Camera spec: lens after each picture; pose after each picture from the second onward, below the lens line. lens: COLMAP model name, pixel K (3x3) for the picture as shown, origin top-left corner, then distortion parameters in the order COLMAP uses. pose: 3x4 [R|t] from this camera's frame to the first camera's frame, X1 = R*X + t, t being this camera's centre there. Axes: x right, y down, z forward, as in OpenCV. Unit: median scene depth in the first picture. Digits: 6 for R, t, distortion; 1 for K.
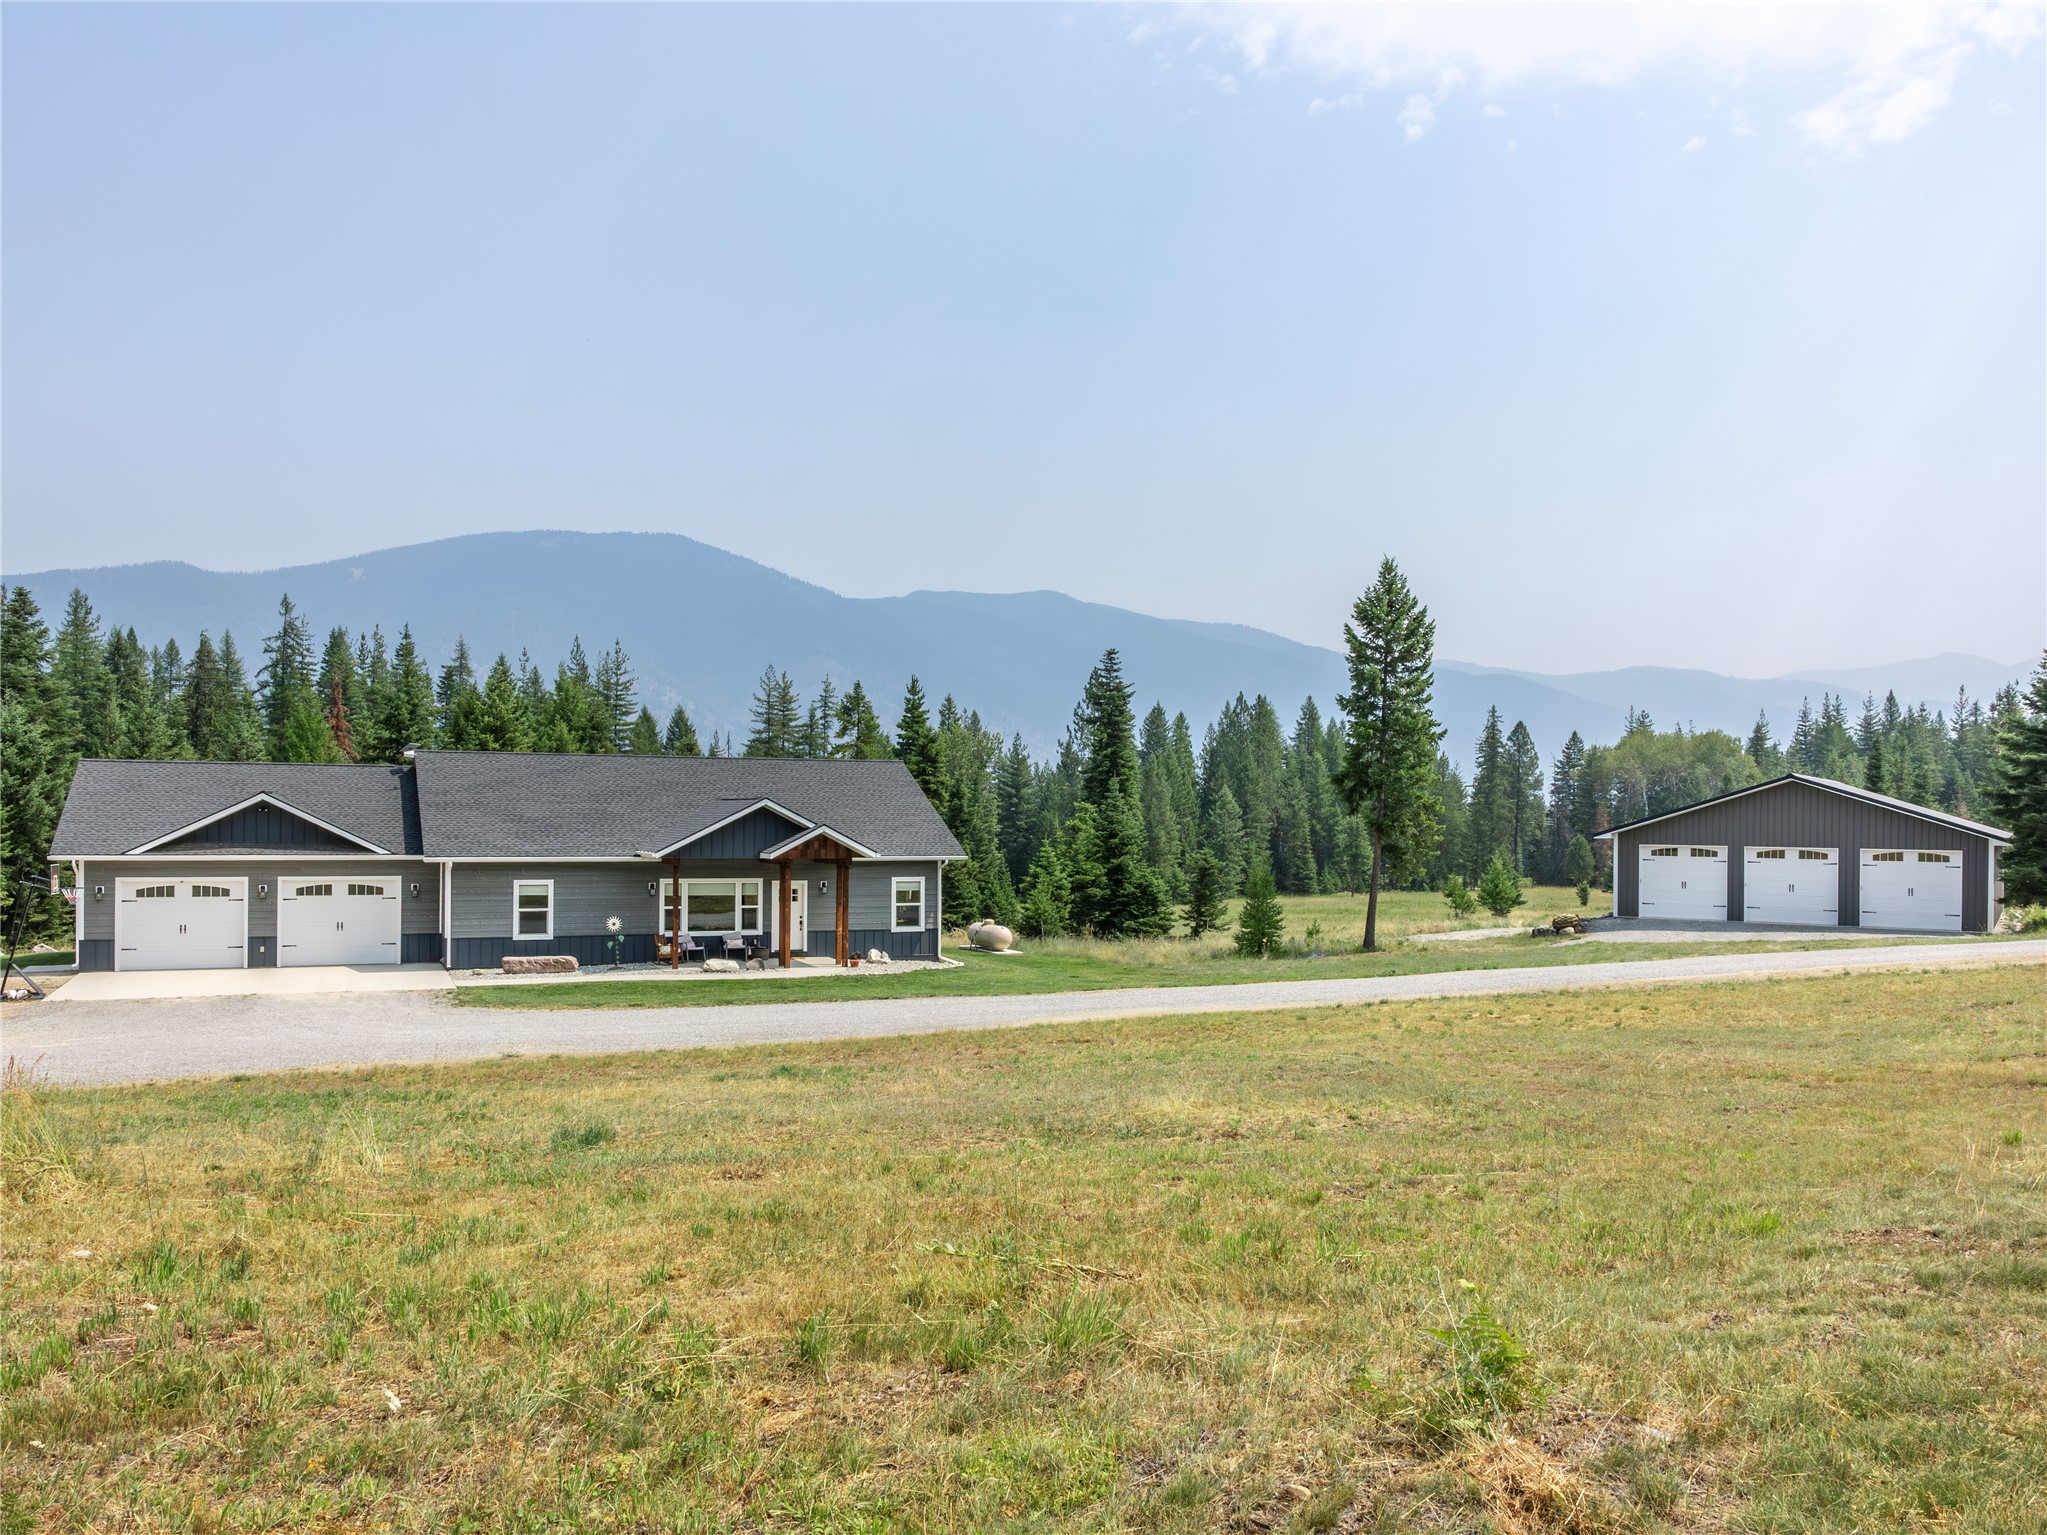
lens RADIAL K [[1510.9, 0, 997.5], [0, 1510.9, 814.3], [0, 0, 1]] dist [-0.005198, 0.002960]
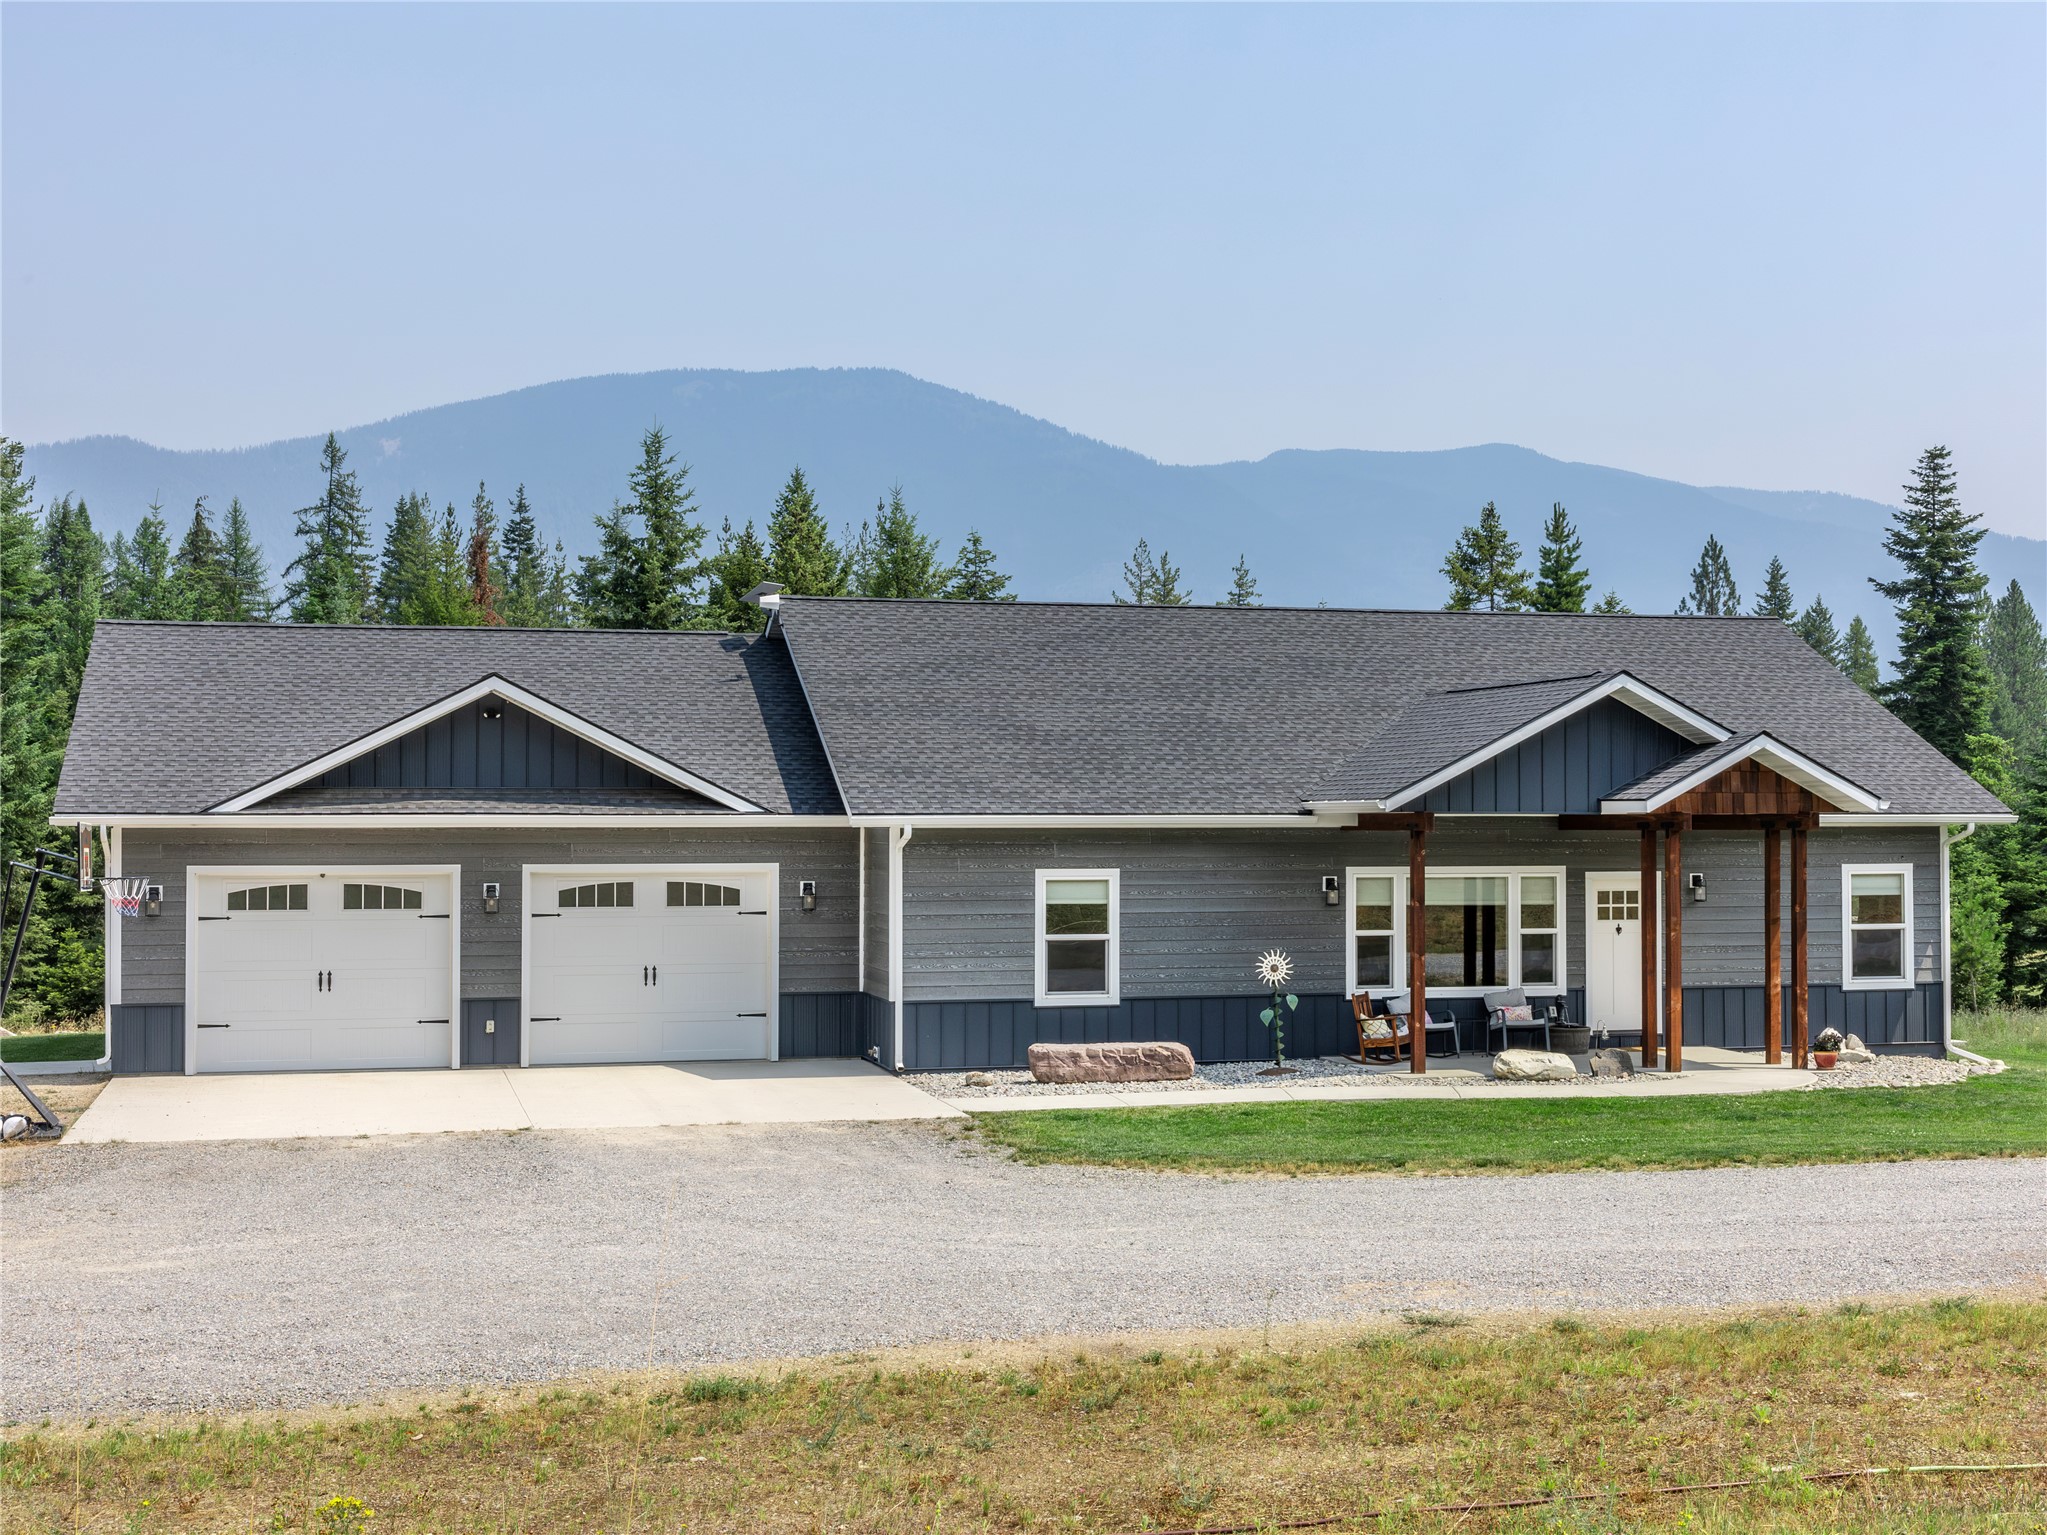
lens RADIAL K [[2364.3, 0, 1021.6], [0, 2364.3, 777.6], [0, 0, 1]] dist [-0.005696, 0.000000]
pose [[0.992437, -0.012561, -0.122108, -0.235053], [0.009427, 0.999612, -0.026202, 0.034084], [0.122390, 0.024853, 0.992171, 0.309500]]
